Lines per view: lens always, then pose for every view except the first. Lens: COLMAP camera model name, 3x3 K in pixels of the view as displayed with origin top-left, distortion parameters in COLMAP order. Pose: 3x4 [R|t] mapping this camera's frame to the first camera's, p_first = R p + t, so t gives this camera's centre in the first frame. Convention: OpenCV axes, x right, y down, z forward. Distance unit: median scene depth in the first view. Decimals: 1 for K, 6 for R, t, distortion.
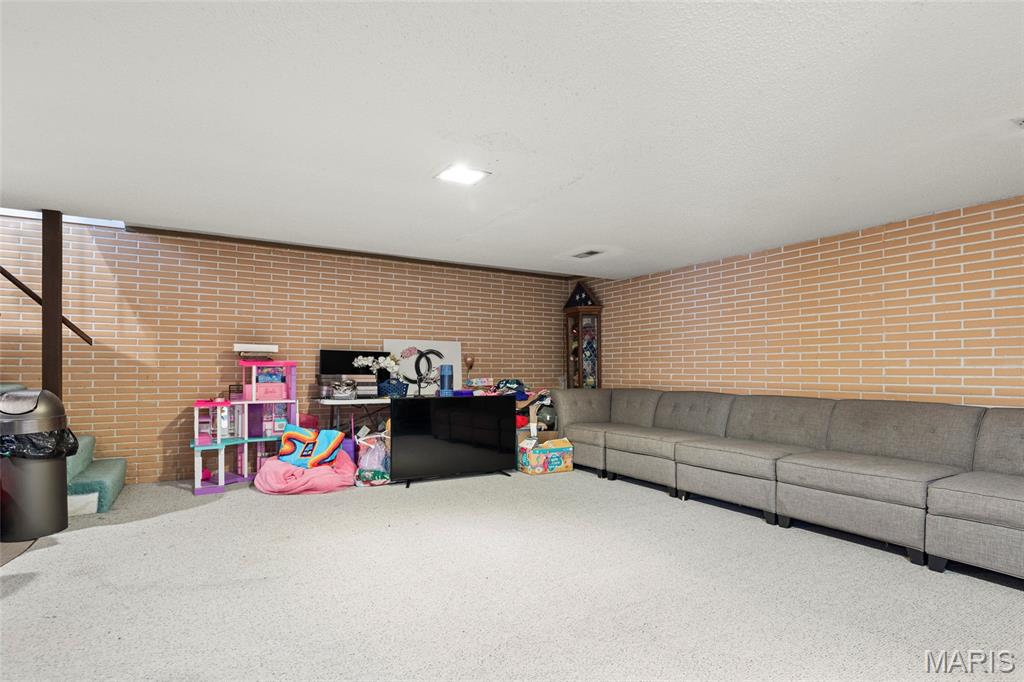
lens RADIAL K [[524.7, 0, 513.1], [0, 524.7, 366.2], [0, 0, 1]] dist [-0.002567, 0.000022]
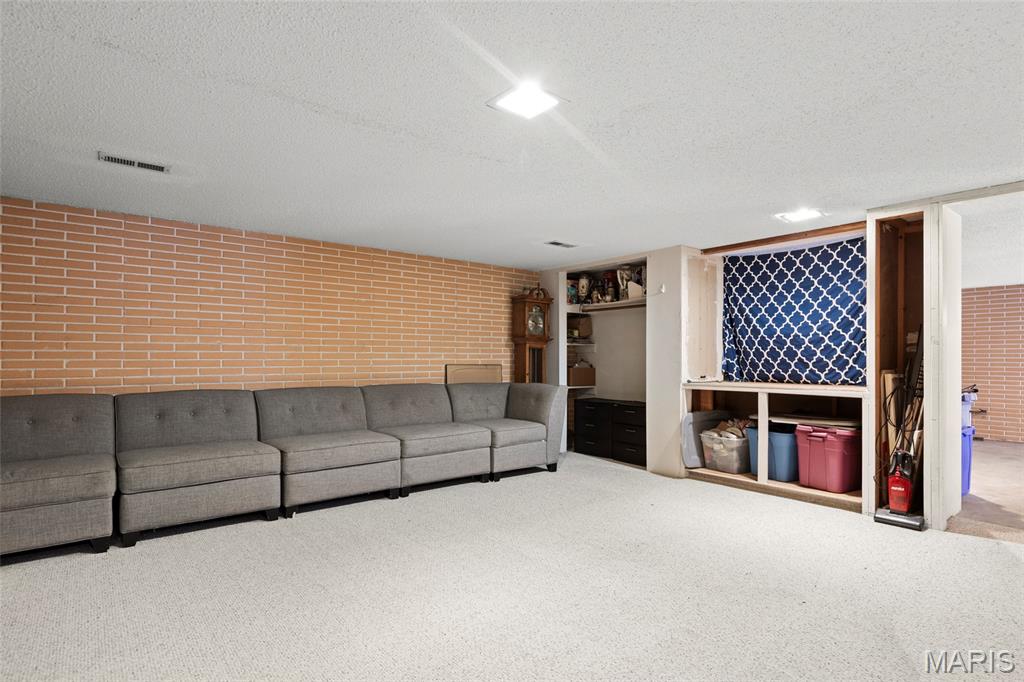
lens RADIAL K [[520.8, 0, 516.9], [0, 520.8, 350.1], [0, 0, 1]] dist [-0.008798, 0.005527]
pose [[-0.150144, 0.013164, 0.988576, -0.588941], [-0.008966, 0.999852, -0.014676, -0.004566], [-0.988623, -0.011067, -0.150004, 0.814405]]
